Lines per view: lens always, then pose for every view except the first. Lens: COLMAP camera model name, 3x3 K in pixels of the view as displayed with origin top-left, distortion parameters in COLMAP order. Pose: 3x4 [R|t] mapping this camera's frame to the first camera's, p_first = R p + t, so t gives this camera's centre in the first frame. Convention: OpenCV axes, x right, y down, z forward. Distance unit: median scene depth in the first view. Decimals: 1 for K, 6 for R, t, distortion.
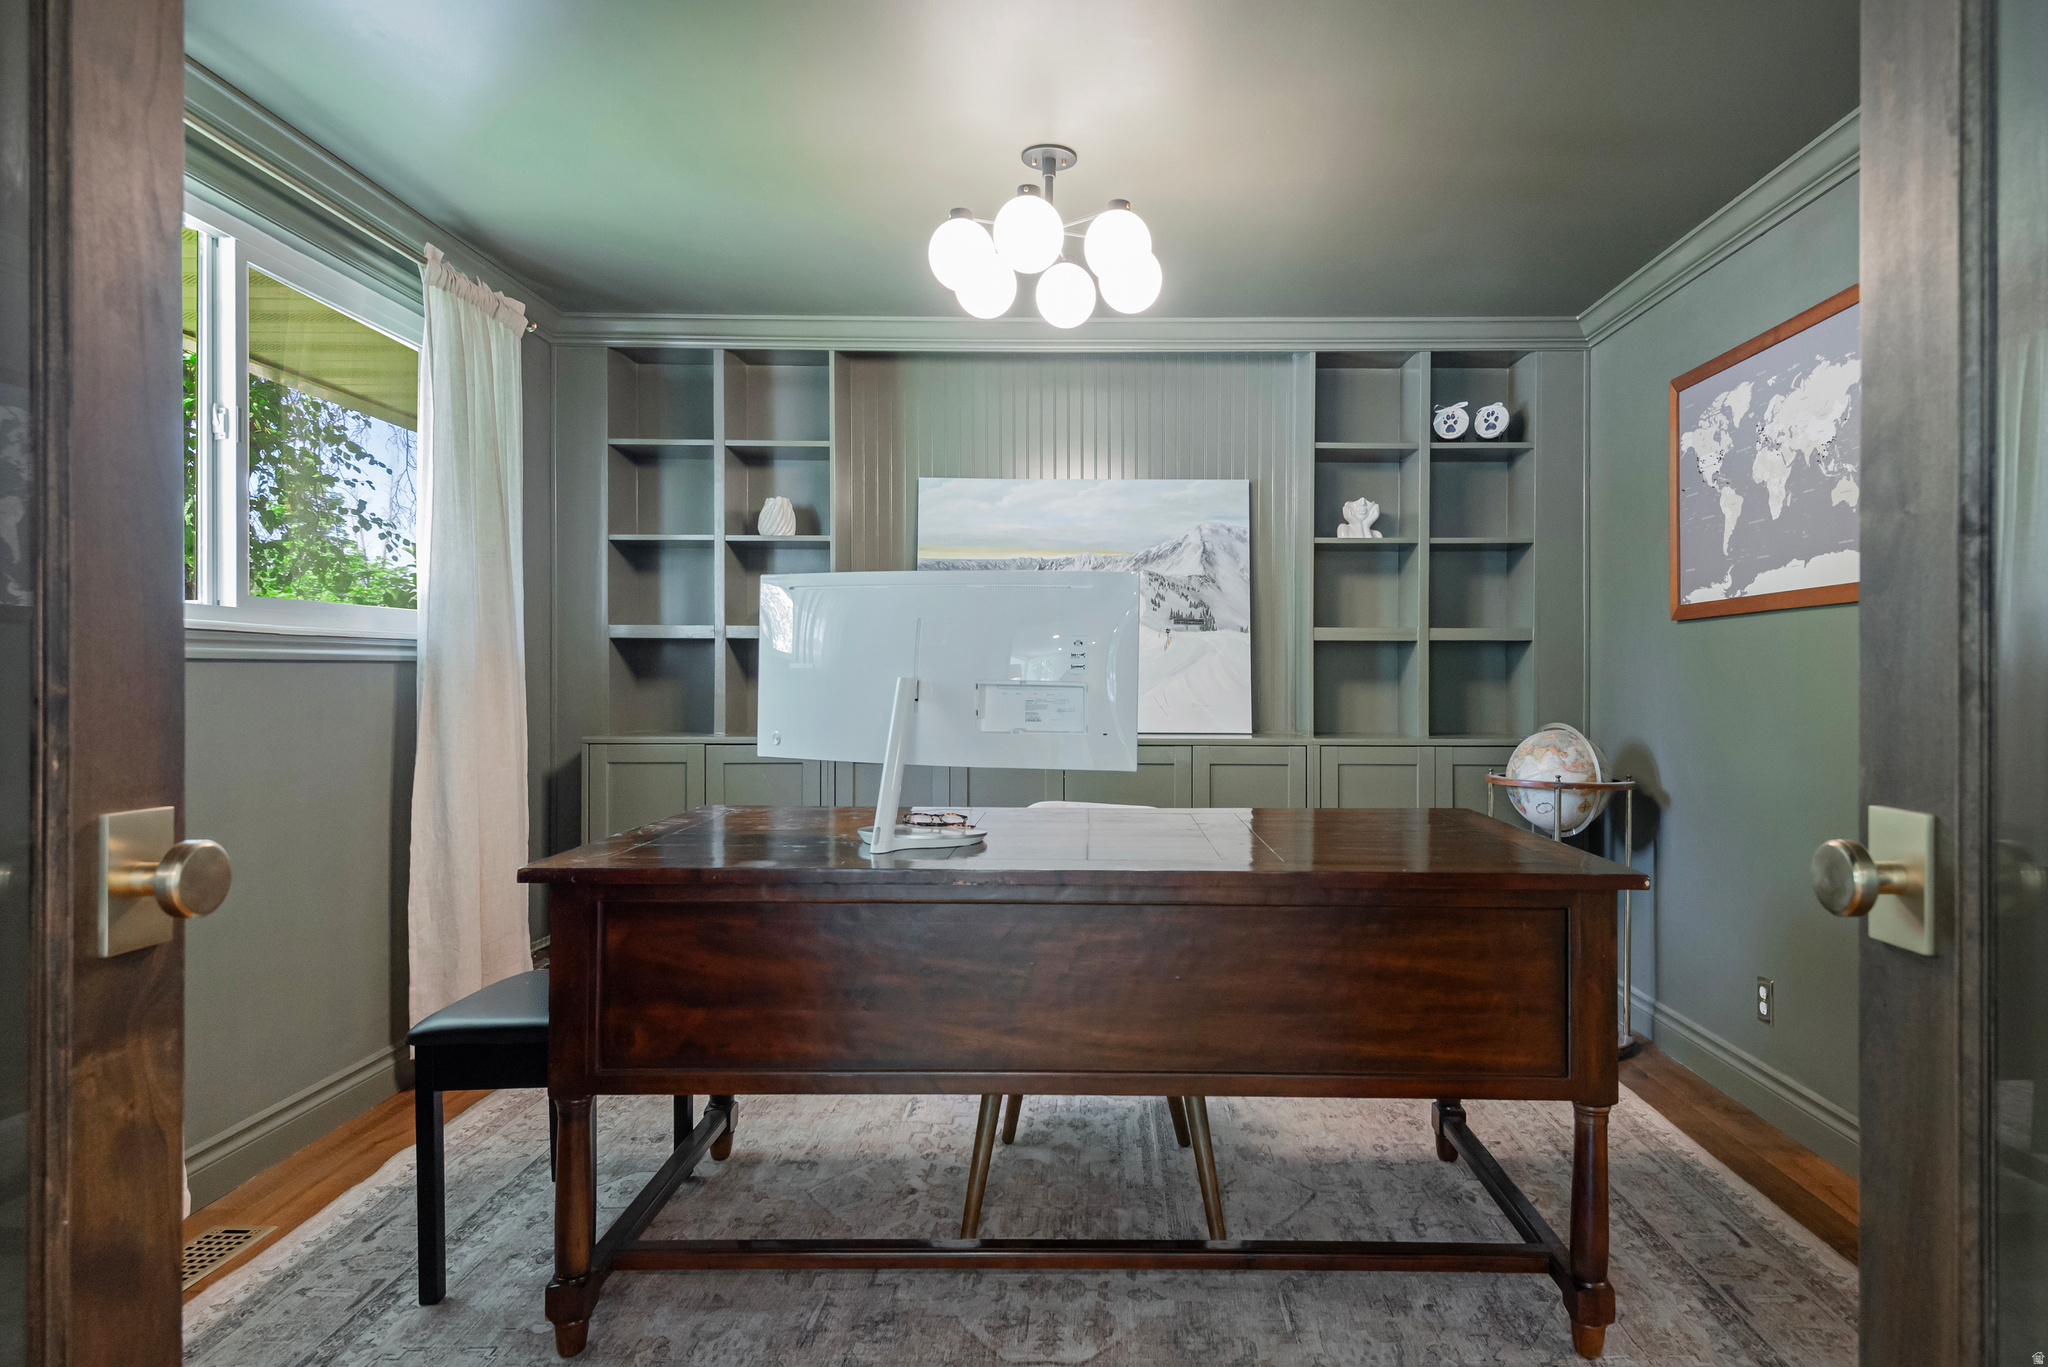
lens RADIAL K [[1083.1, 0, 1027.2], [0, 1083.1, 673.4], [0, 0, 1]] dist [0.032232, -0.024567]
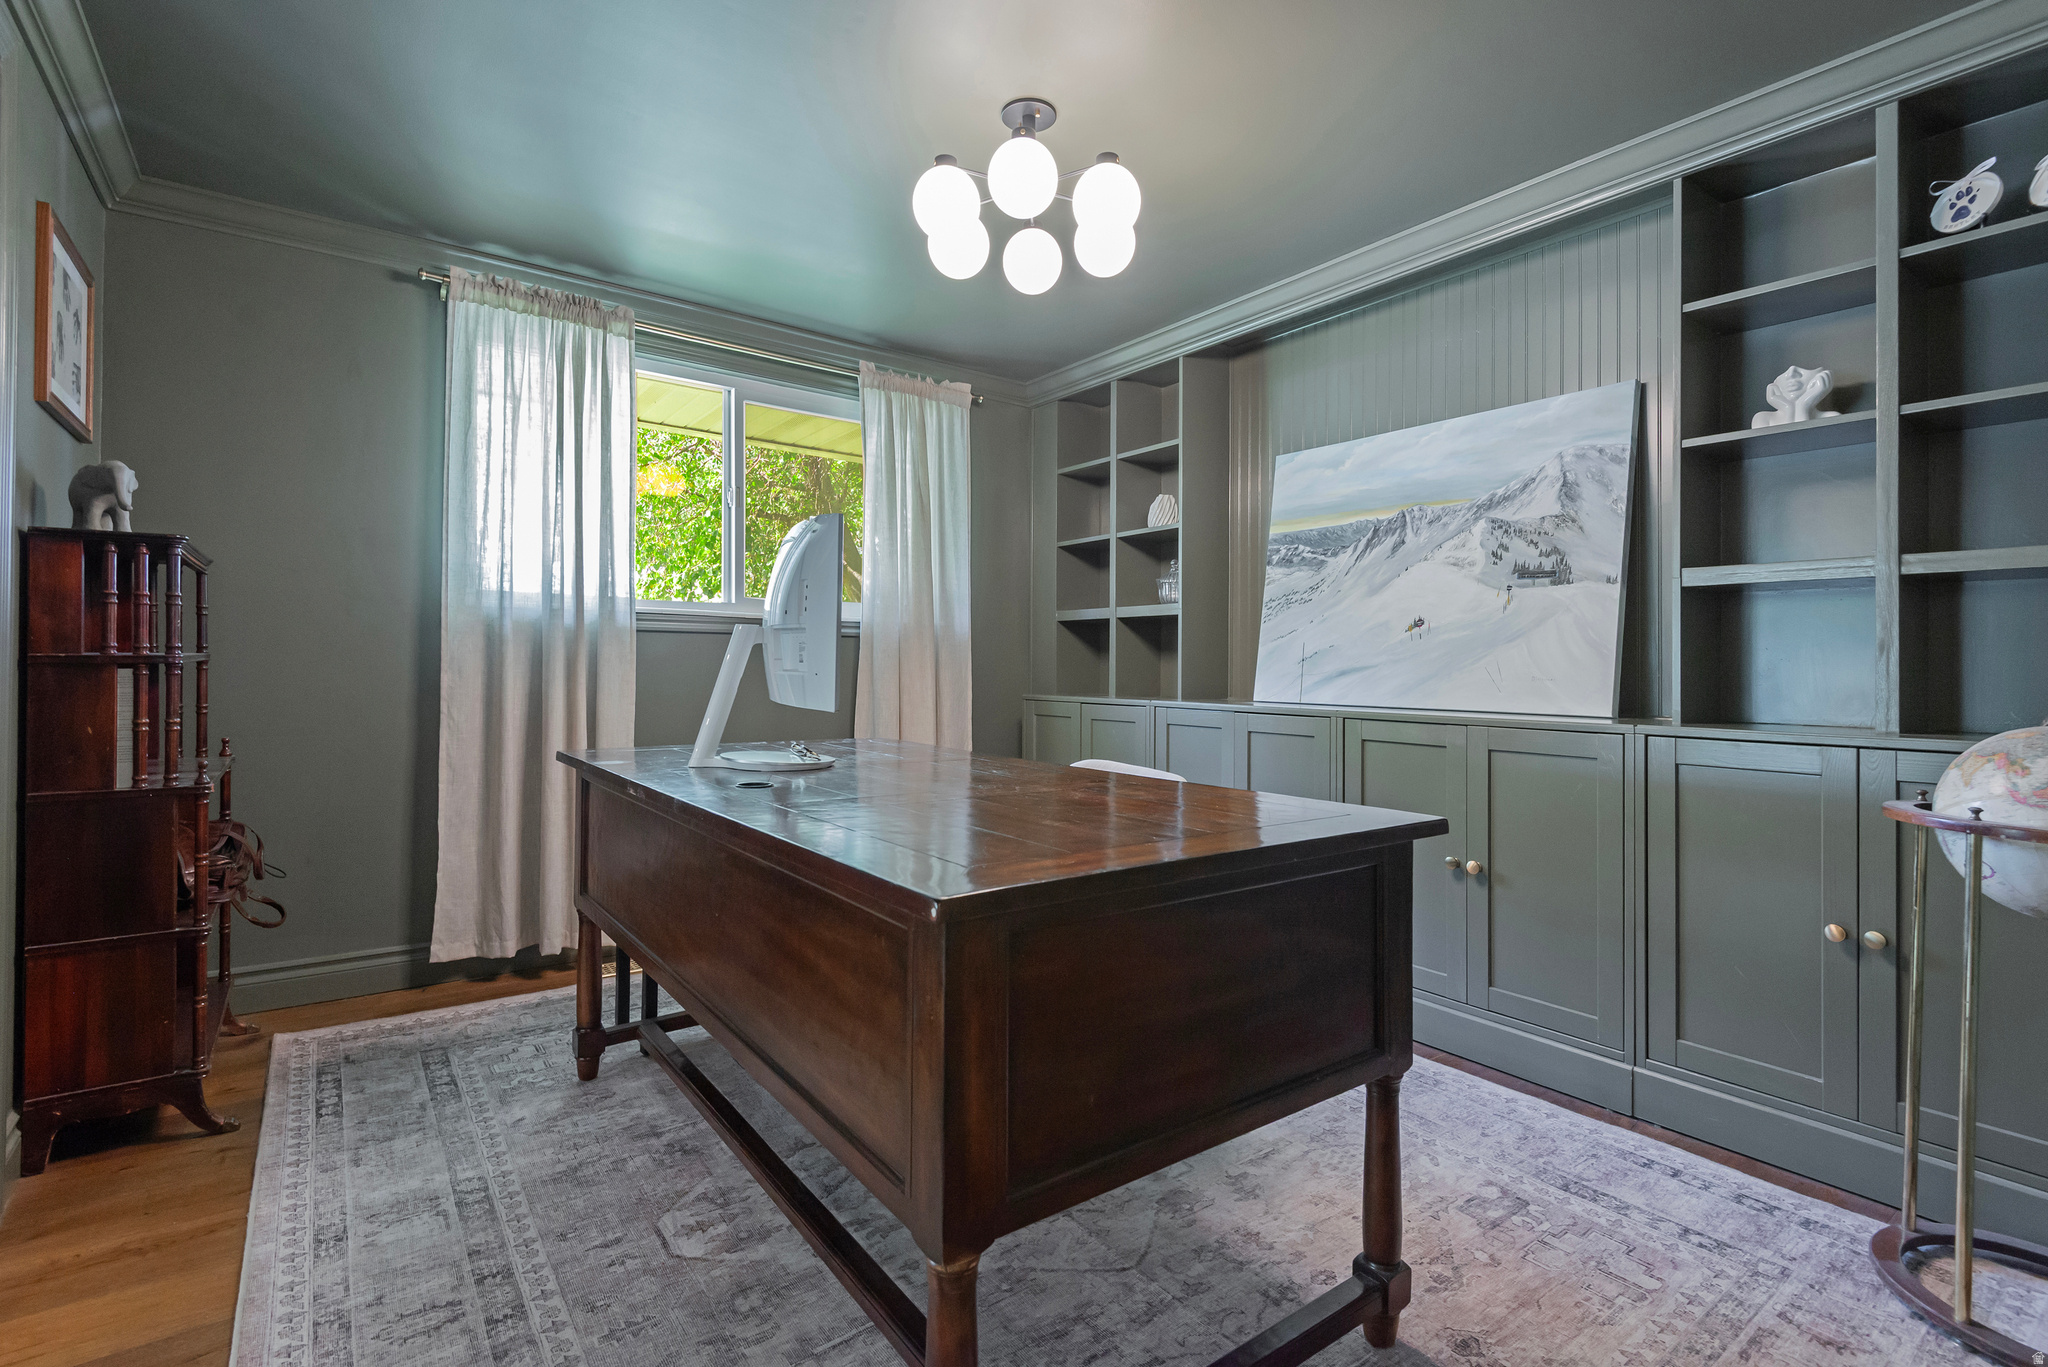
lens RADIAL K [[868.8, 0, 1024.0], [0, 868.8, 656.7], [0, 0, 1]] dist [0.030582, -0.016690]
pose [[0.654505, -0.003432, -0.756050, 0.391303], [-0.006216, 0.999931, -0.009920, 0.021816], [0.756032, 0.011193, 0.654439, 0.290776]]
